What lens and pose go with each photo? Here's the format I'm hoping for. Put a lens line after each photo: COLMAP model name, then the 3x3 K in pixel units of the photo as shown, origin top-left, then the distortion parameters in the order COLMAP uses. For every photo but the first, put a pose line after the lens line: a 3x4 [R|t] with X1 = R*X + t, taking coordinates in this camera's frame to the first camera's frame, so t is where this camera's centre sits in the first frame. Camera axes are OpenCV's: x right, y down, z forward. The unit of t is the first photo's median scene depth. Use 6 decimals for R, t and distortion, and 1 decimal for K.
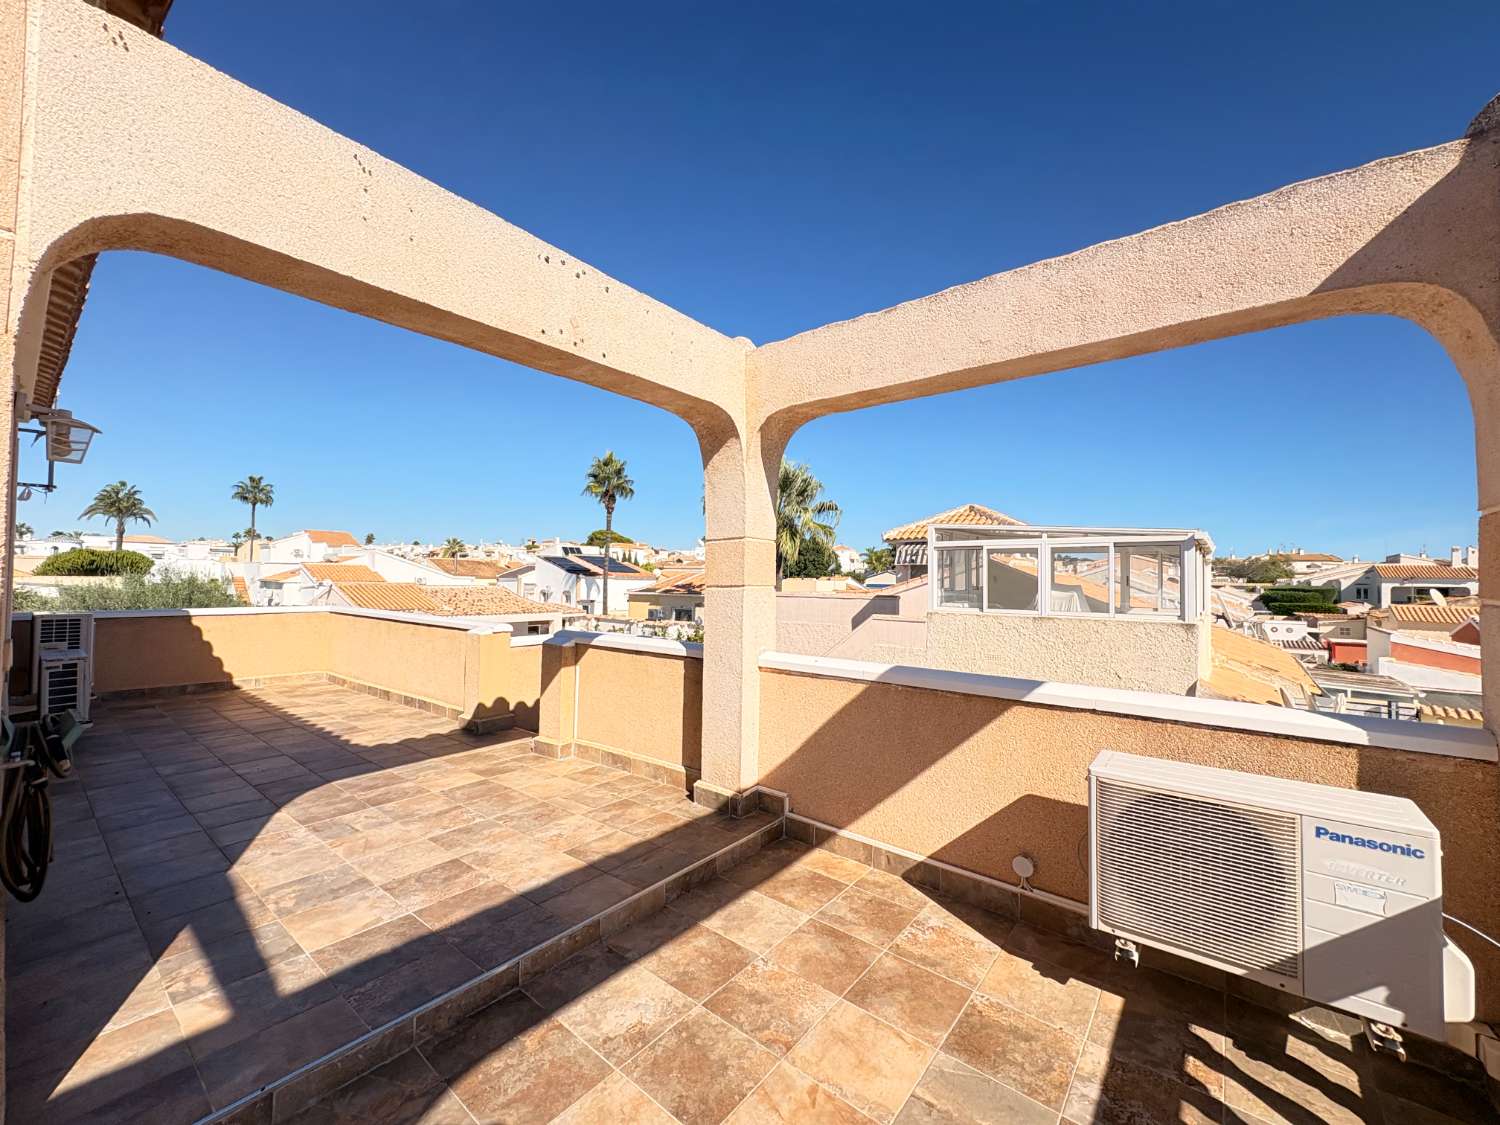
lens RADIAL K [[596.9, 0, 748.8], [0, 596.9, 561.9], [0, 0, 1]] dist [-0.000131, 0.000319]
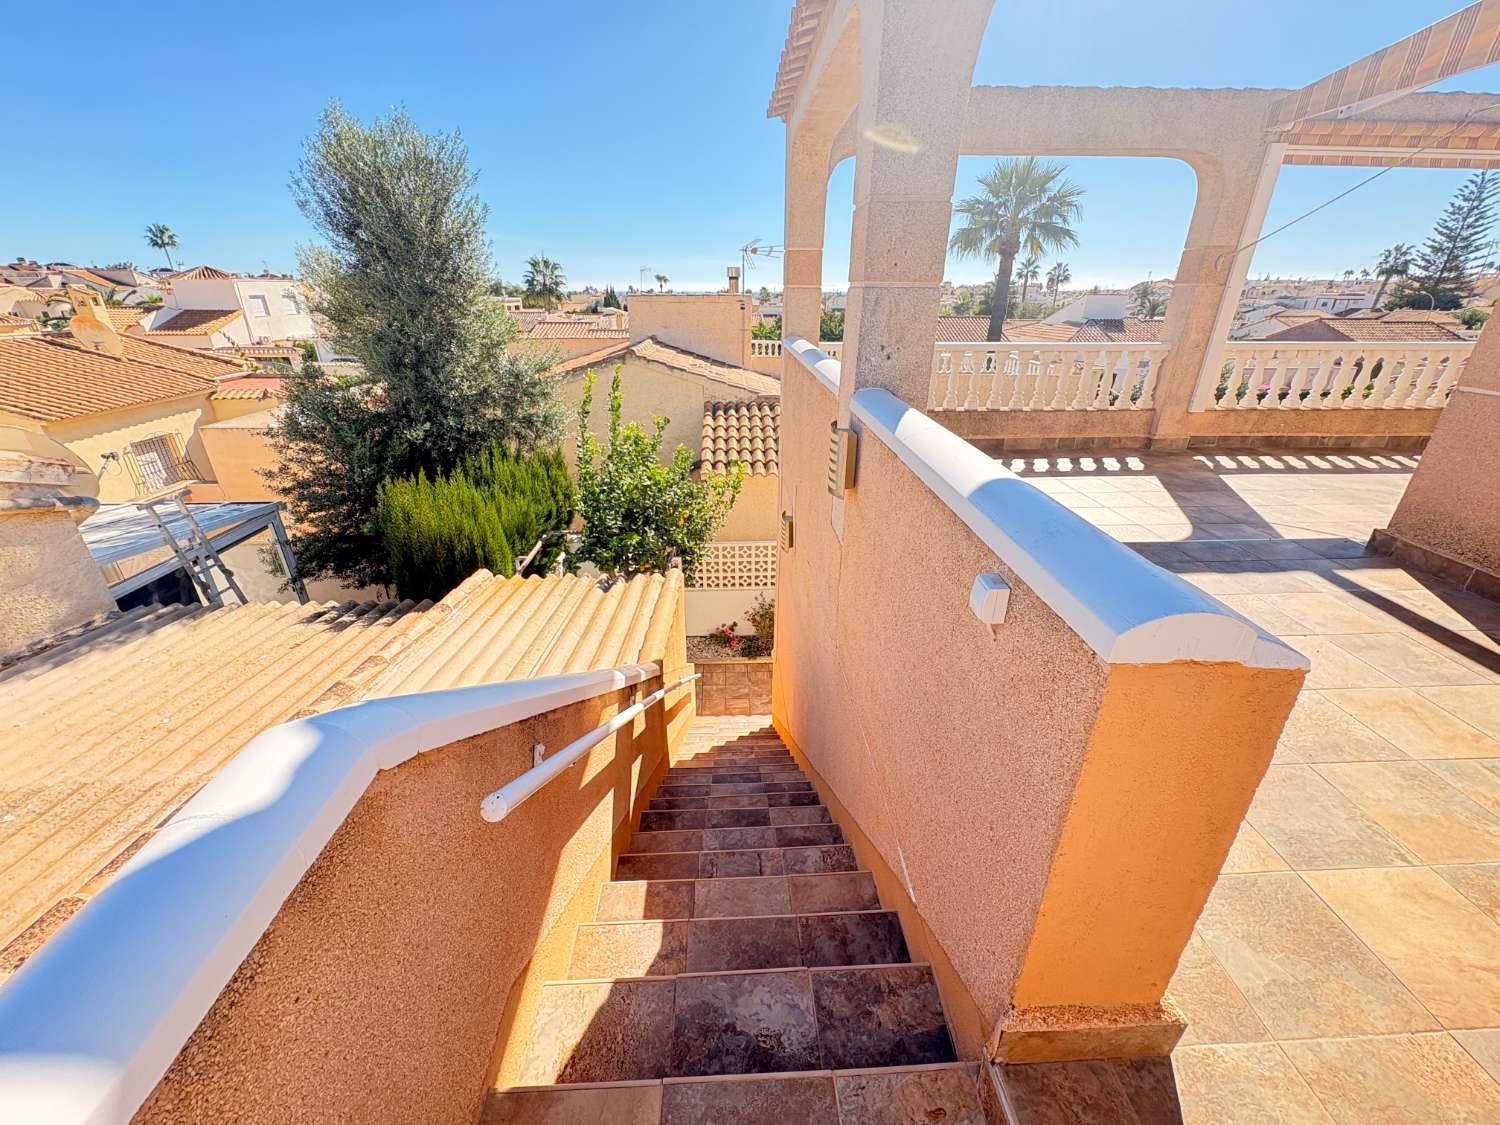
lens RADIAL K [[596.9, 0, 748.8], [0, 596.9, 561.9], [0, 0, 1]] dist [-0.000131, 0.000319]
pose [[-0.659504, -0.324977, 0.677823, -0.467172], [-0.031832, 0.912984, 0.406751, 0.060214], [-0.751027, 0.246677, -0.612462, 1.648838]]
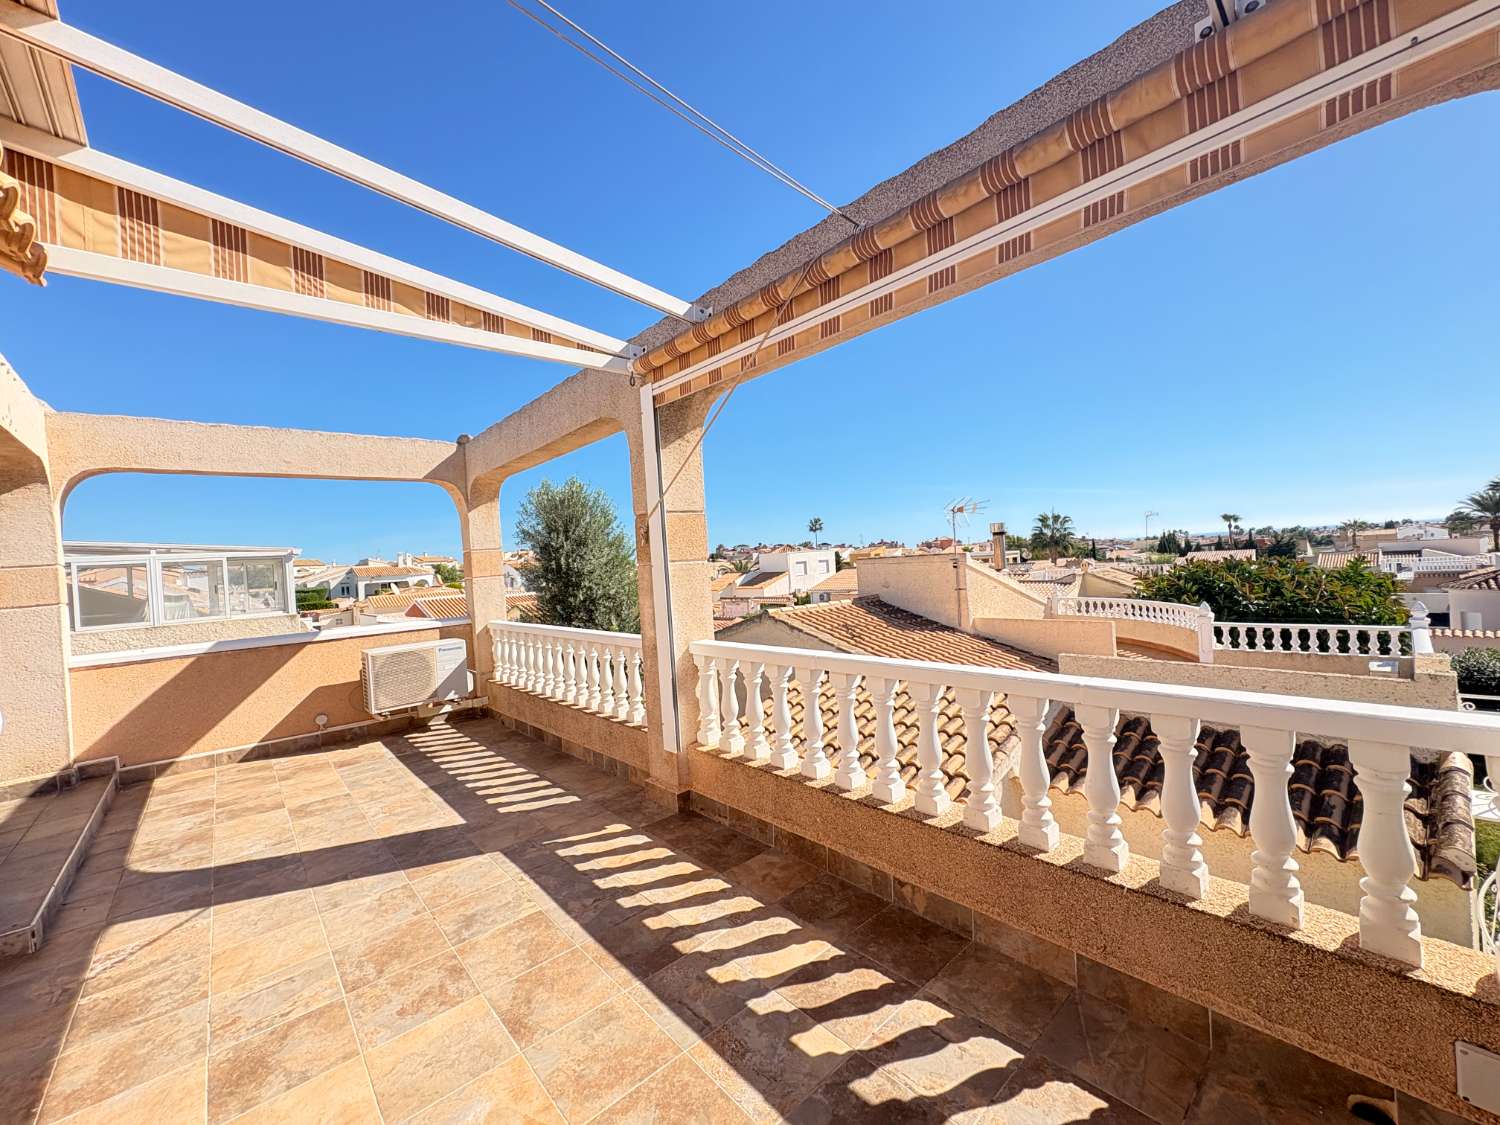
lens RADIAL K [[596.9, 0, 748.8], [0, 596.9, 561.9], [0, 0, 1]] dist [-0.000131, 0.000319]
pose [[0.163418, -0.026369, 0.986204, -0.975461], [0.037646, 0.999081, 0.020475, -0.017627], [-0.985838, 0.033780, 0.164261, -0.604037]]
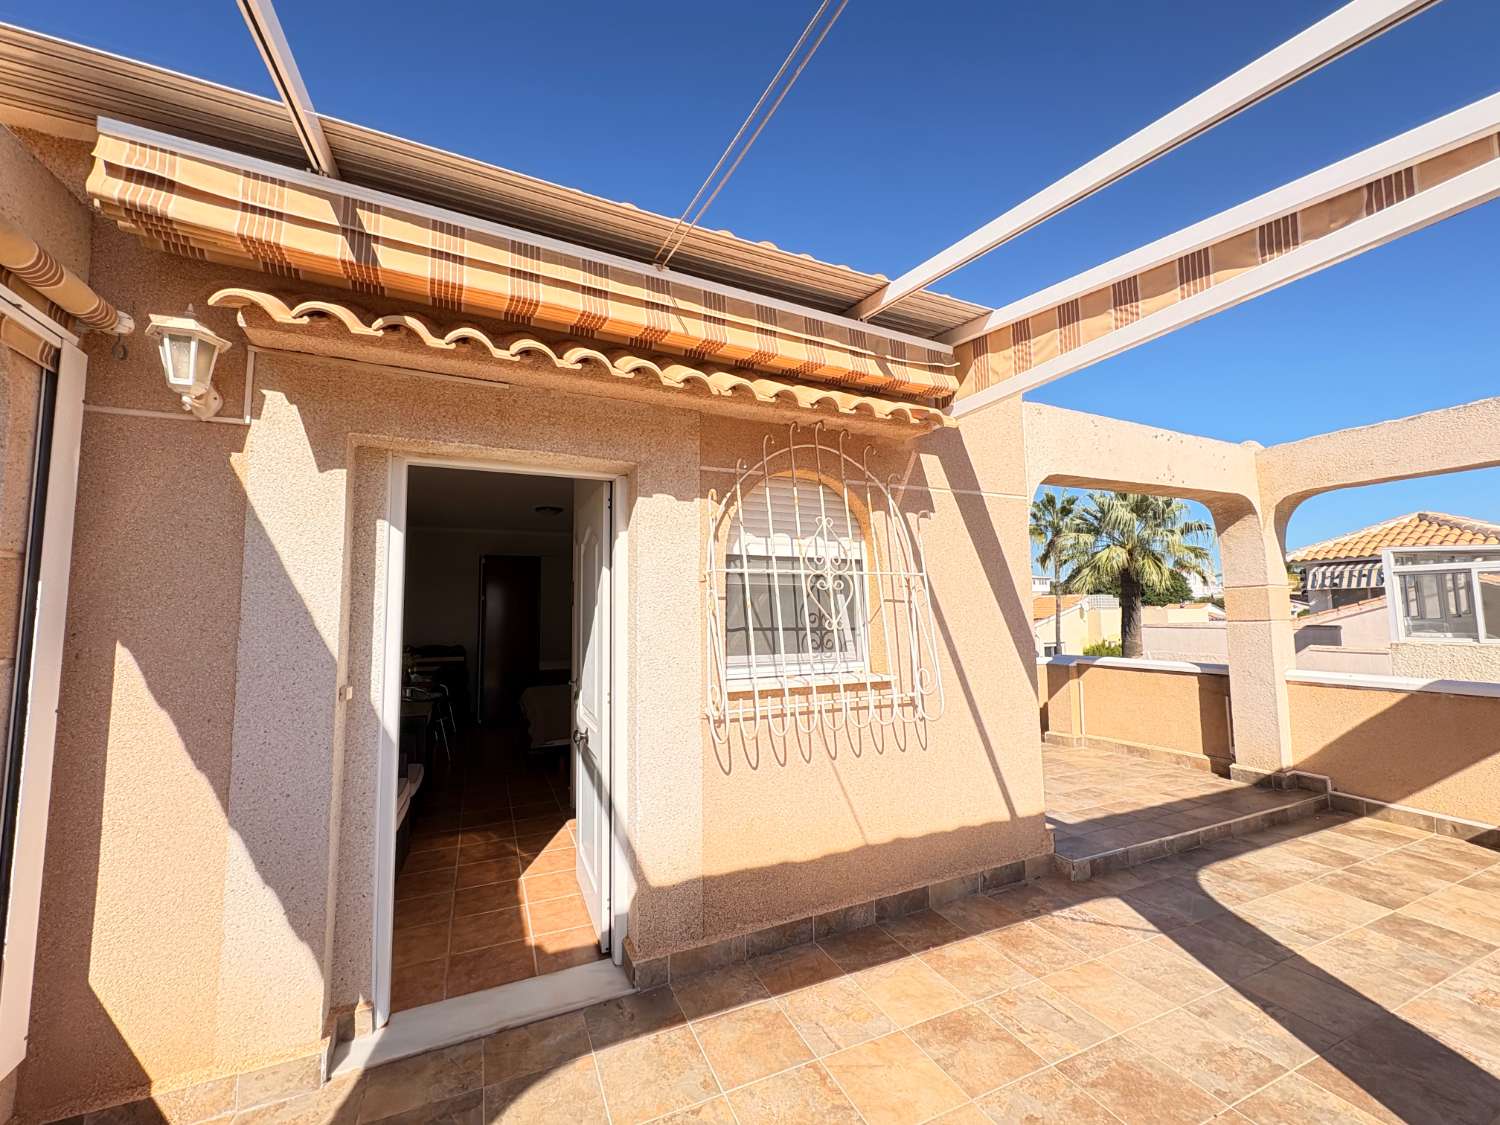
lens RADIAL K [[596.9, 0, 748.8], [0, 596.9, 561.9], [0, 0, 1]] dist [-0.000131, 0.000319]
pose [[0.890578, -0.060234, -0.450824, -0.441811], [0.035401, 0.997365, -0.063324, -0.048307], [0.453450, 0.040435, 0.890364, -0.761045]]
